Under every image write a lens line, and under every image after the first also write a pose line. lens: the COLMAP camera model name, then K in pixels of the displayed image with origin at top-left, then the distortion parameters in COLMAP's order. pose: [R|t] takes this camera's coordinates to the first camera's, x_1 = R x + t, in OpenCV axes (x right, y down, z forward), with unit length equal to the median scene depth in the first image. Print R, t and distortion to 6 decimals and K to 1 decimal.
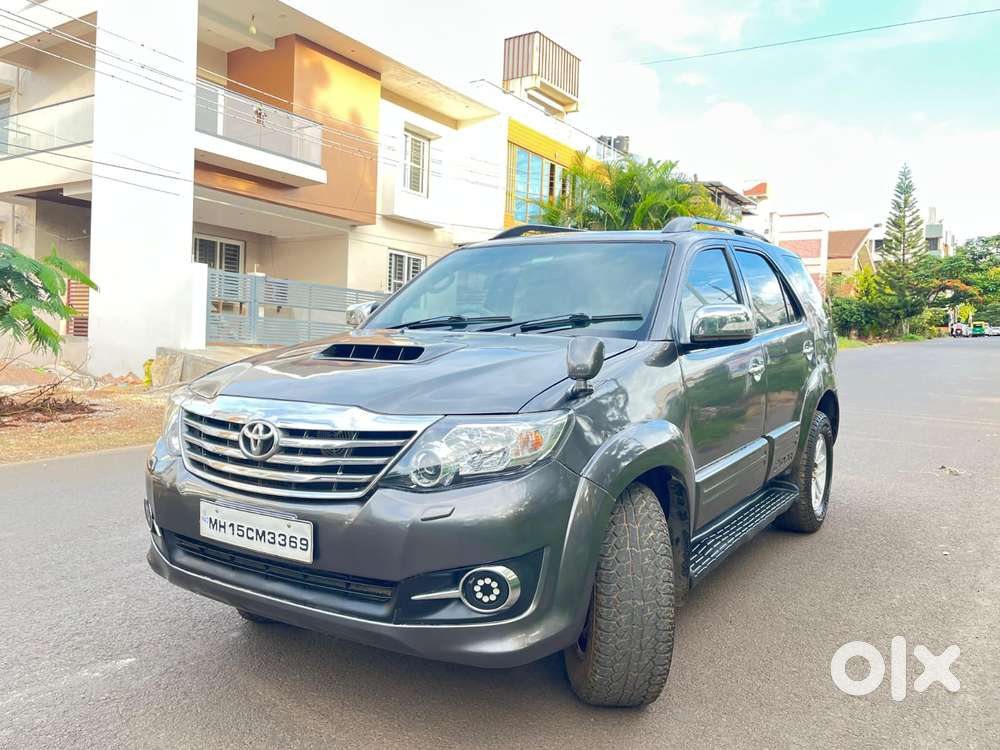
lens RADIAL K [[809.9, 0, 502.8], [0, 809.9, 380.8], [0, 0, 1]] dist [0.056582, -0.052127]
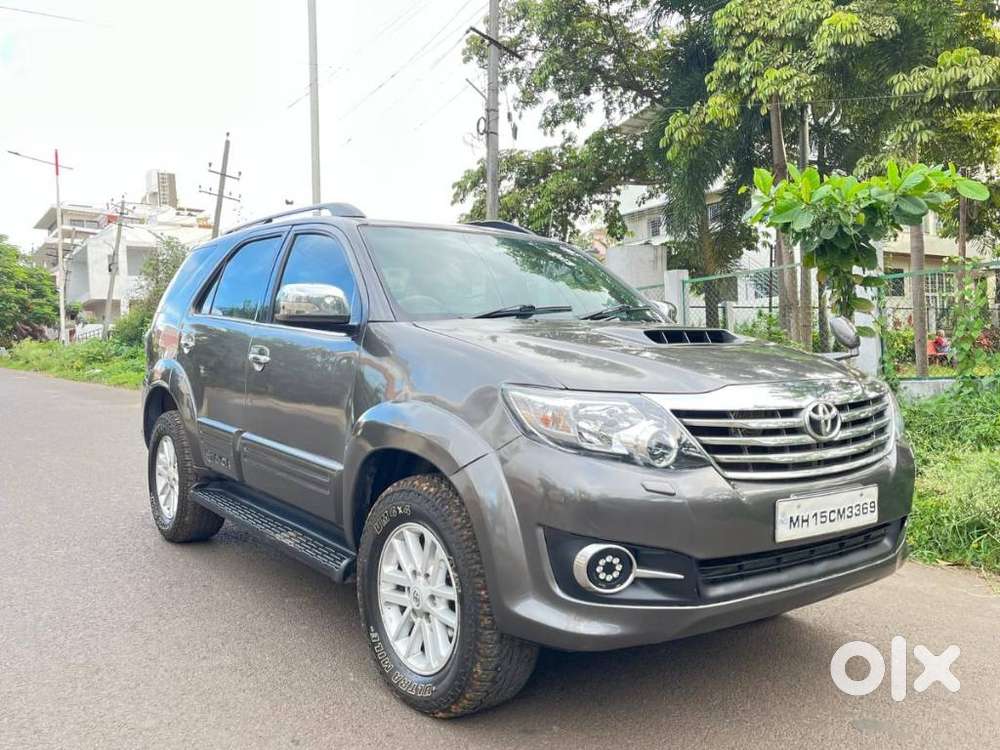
lens RADIAL K [[854.9, 0, 497.7], [0, 854.9, 391.7], [0, 0, 1]] dist [0.027089, 0.016143]
pose [[0.355069, -0.067581, 0.932394, -1.255502], [0.079191, 0.995973, 0.042032, -0.033167], [-0.931480, 0.058913, 0.358990, 0.887439]]
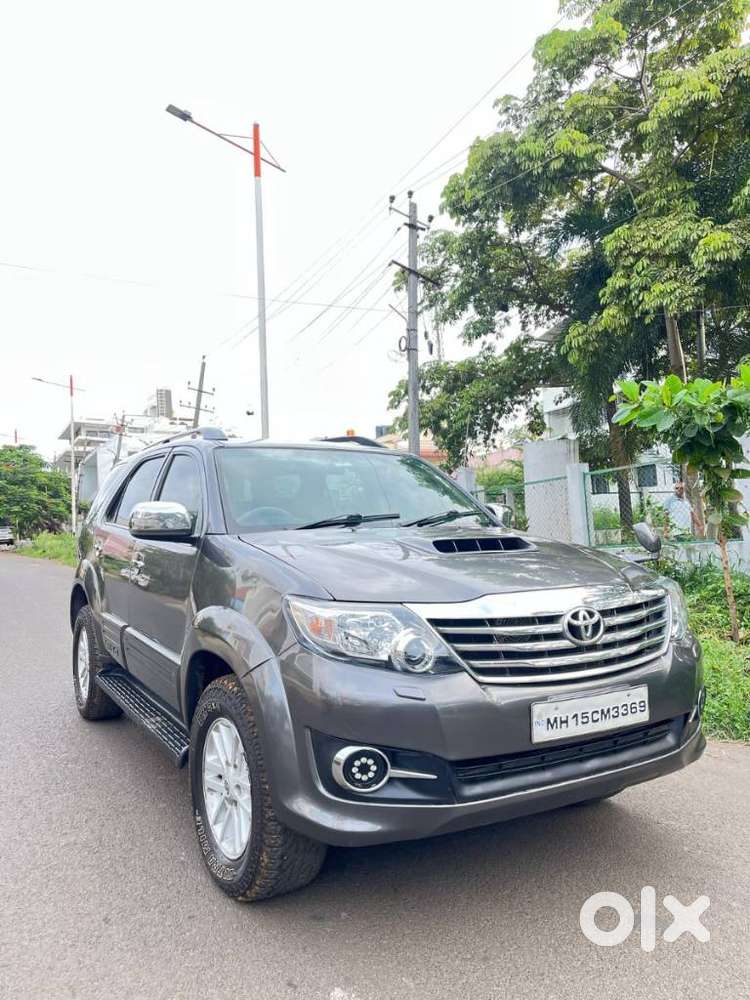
lens RADIAL K [[754.8, 0, 372.2], [0, 754.8, 513.7], [0, 0, 1]] dist [0.029728, -0.010816]
pose [[0.449667, -0.007189, 0.893168, -1.161783], [0.095374, 0.994637, -0.040010, -0.052881], [-0.888090, 0.103176, 0.447941, 0.706492]]
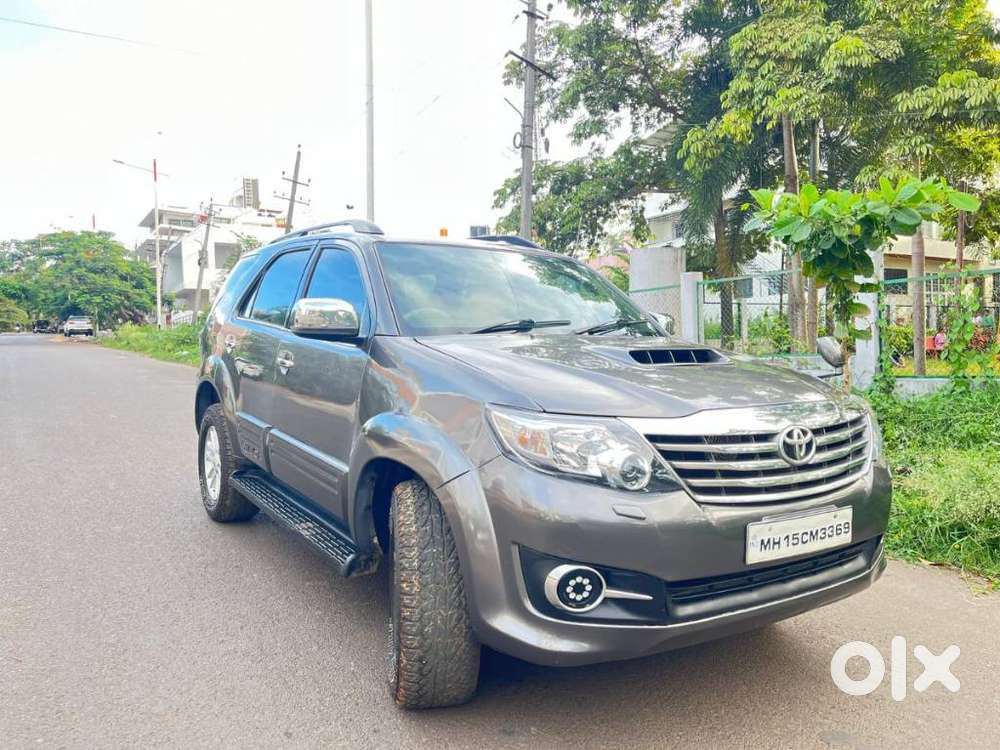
lens RADIAL K [[754.8, 0, 497.2], [0, 754.8, 380.7], [0, 0, 1]] dist [0.029728, -0.010816]
pose [[0.405226, -0.071632, 0.911406, -1.166625], [0.065173, 0.996653, 0.049355, -0.069264], [-0.911890, 0.039399, 0.408538, 0.852227]]
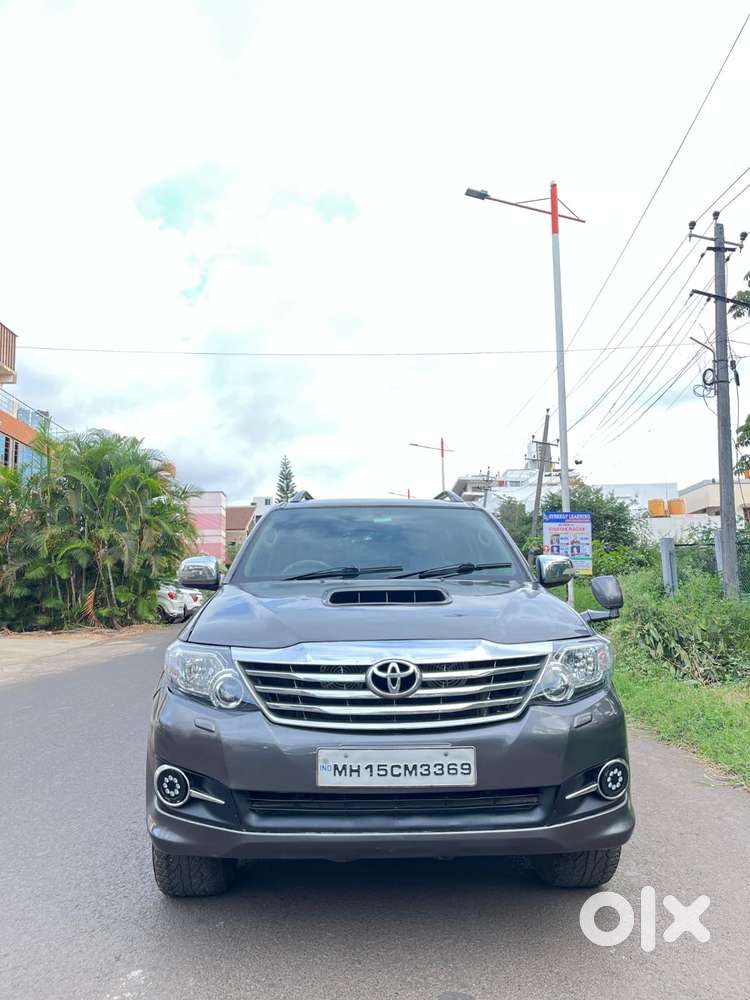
lens RADIAL K [[754.8, 0, 372.2], [0, 754.8, 513.7], [0, 0, 1]] dist [0.029728, -0.010816]
pose [[0.831195, 0.028133, 0.555269, -0.786918], [0.065920, 0.986688, -0.148667, 0.004359], [-0.552059, 0.160175, 0.818275, 0.153130]]
